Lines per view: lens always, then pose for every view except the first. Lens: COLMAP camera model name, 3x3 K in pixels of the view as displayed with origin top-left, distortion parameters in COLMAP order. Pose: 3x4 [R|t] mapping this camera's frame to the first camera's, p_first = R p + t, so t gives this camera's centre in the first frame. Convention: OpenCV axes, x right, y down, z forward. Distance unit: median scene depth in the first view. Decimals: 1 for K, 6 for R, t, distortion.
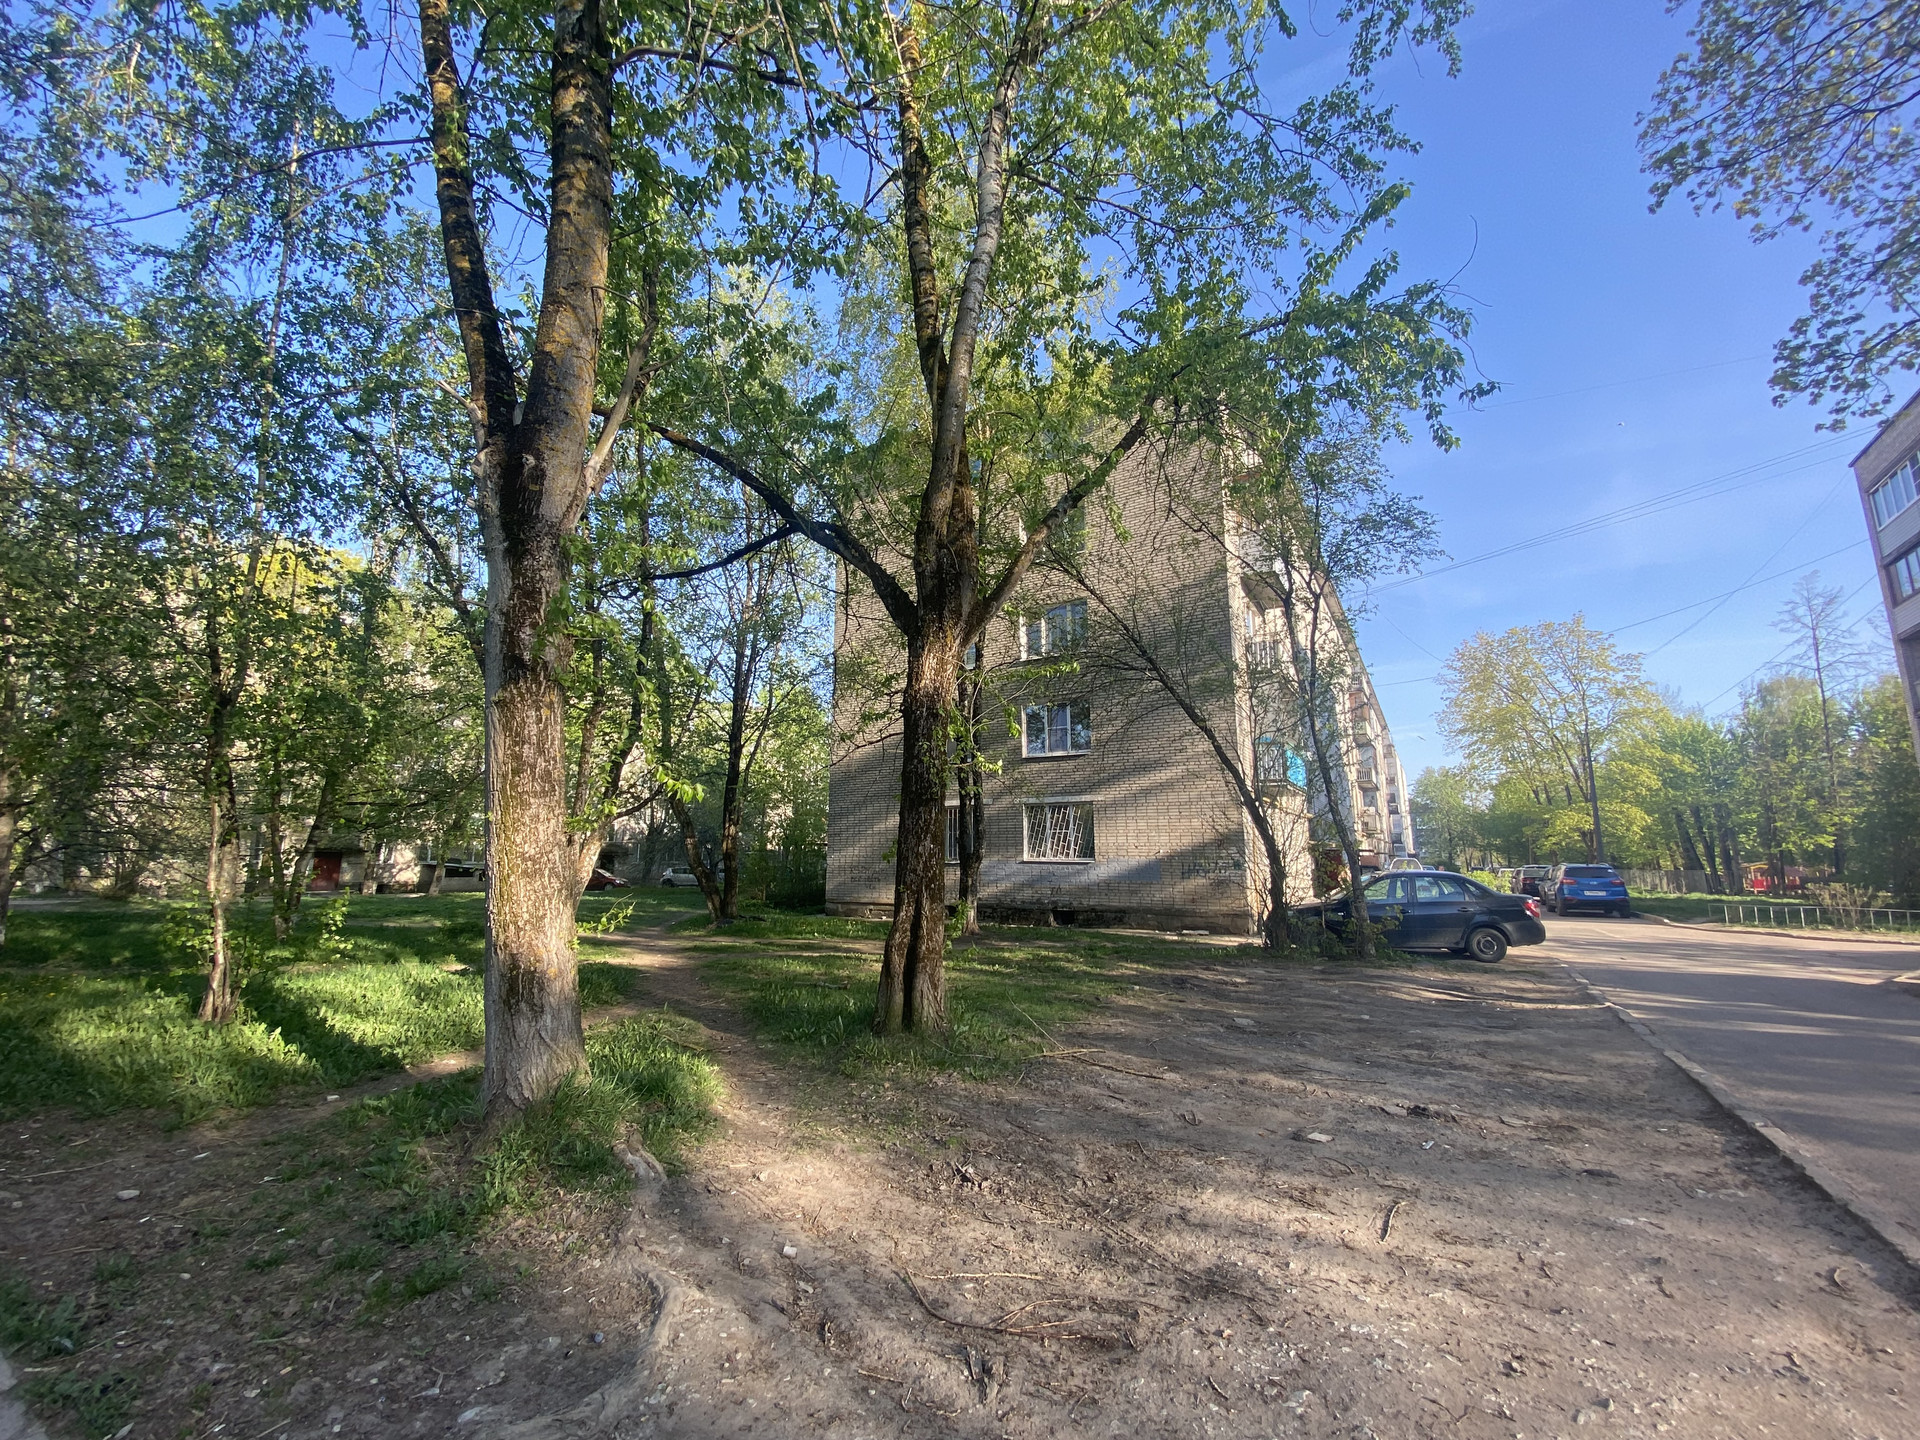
lens RADIAL K [[777.5, 0, 952.3], [0, 777.5, 717.7], [0, 0, 1]] dist [-0.019127, -0.001956]
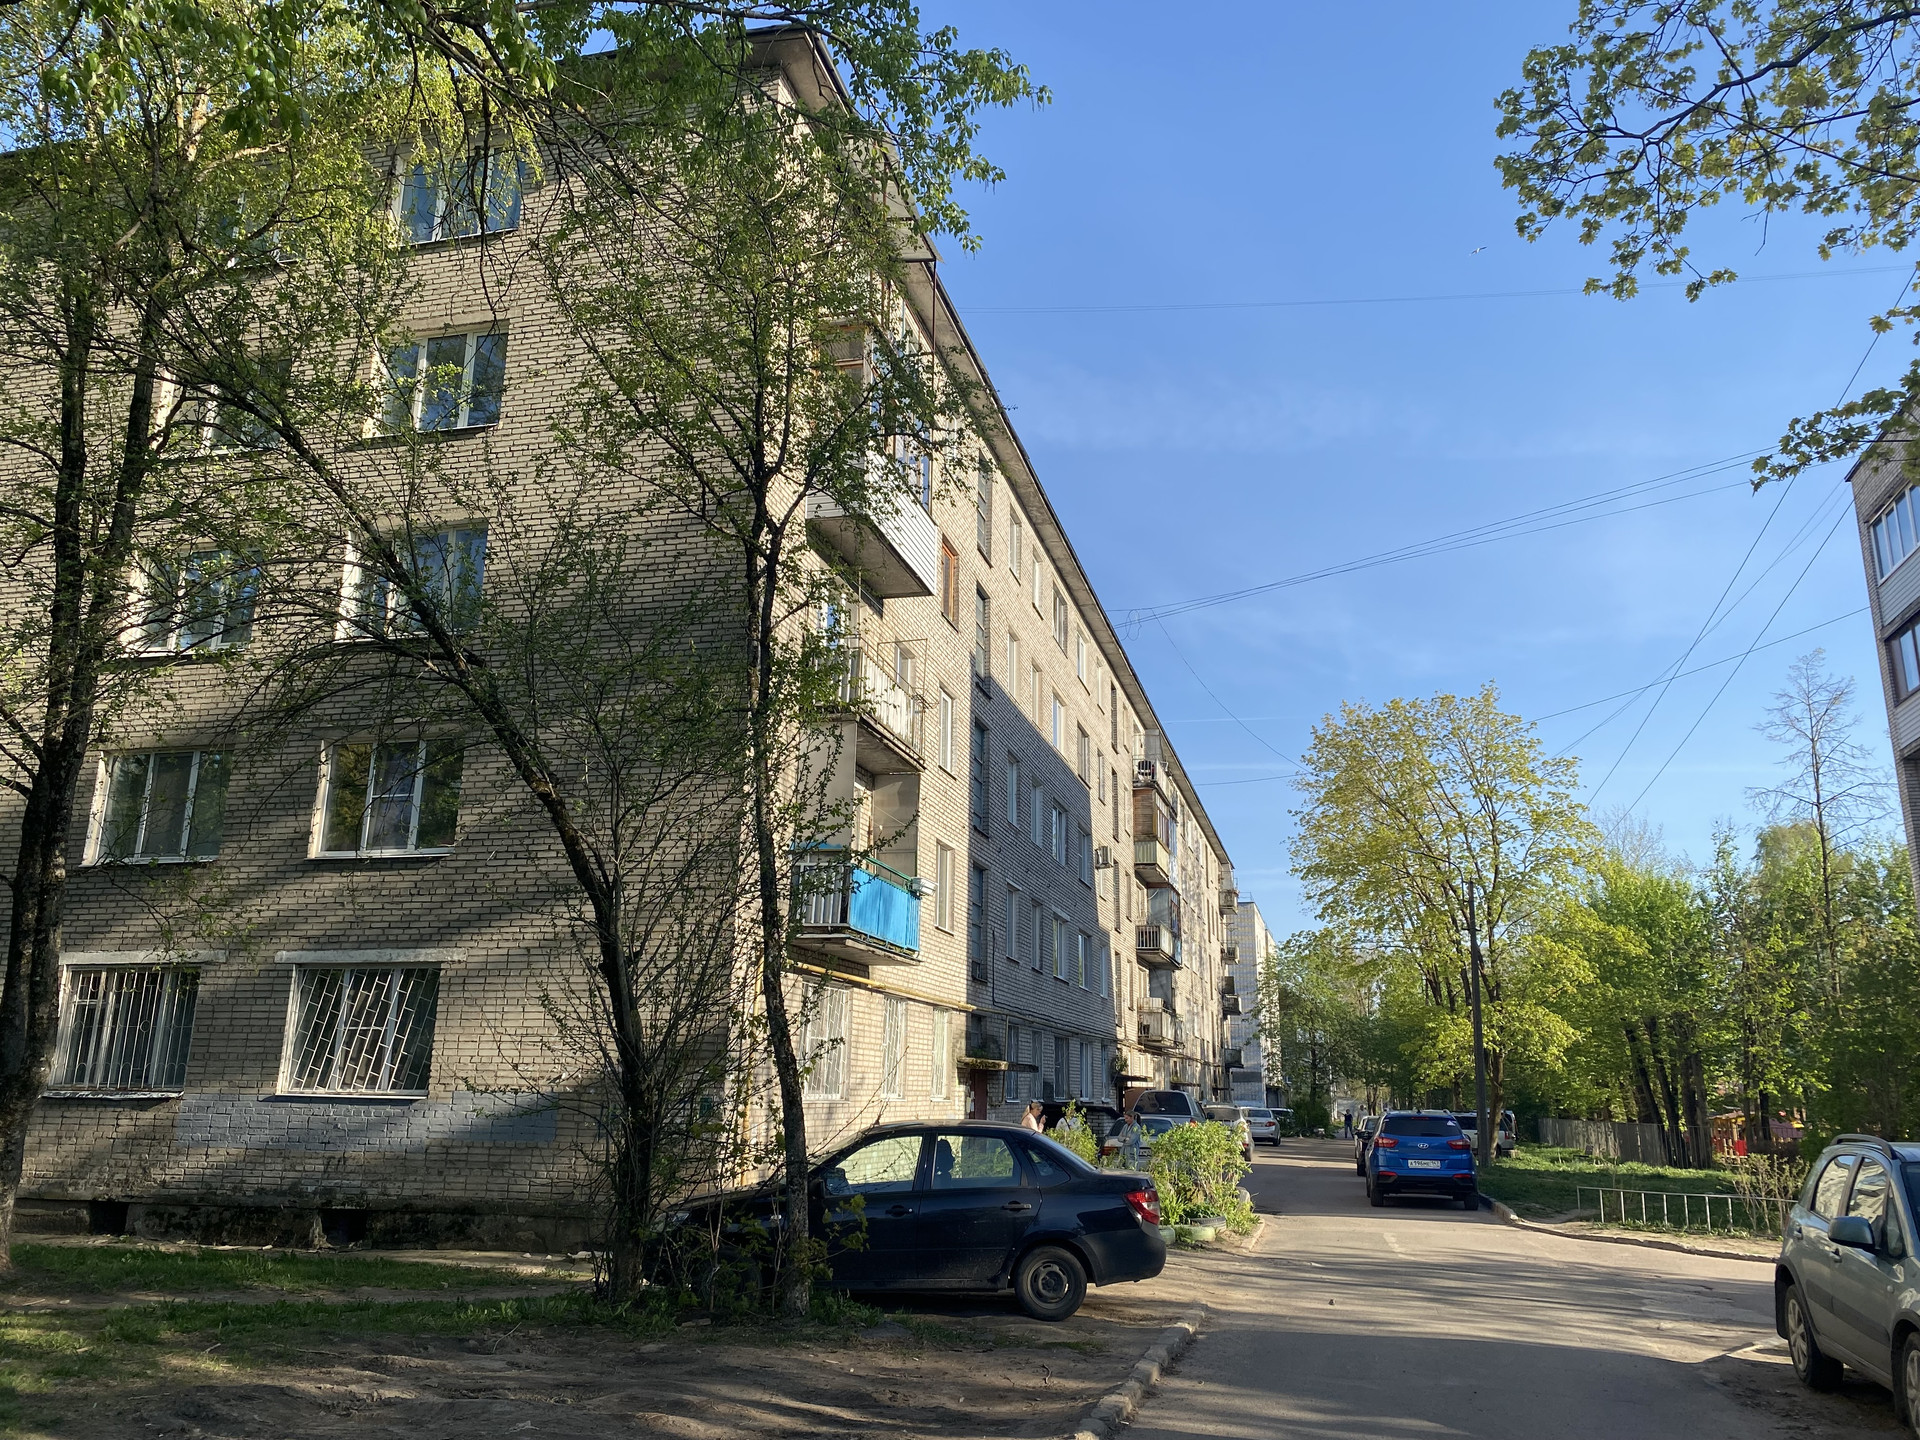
lens RADIAL K [[1477.4, 0, 965.0], [0, 1477.4, 719.1], [0, 0, 1]] dist [0.038826, 0.000648]
pose [[0.948230, 0.084915, 0.306023, 0.175977], [-0.065429, 0.995154, -0.073401, 0.008577], [-0.310773, 0.049578, 0.949190, 0.063792]]
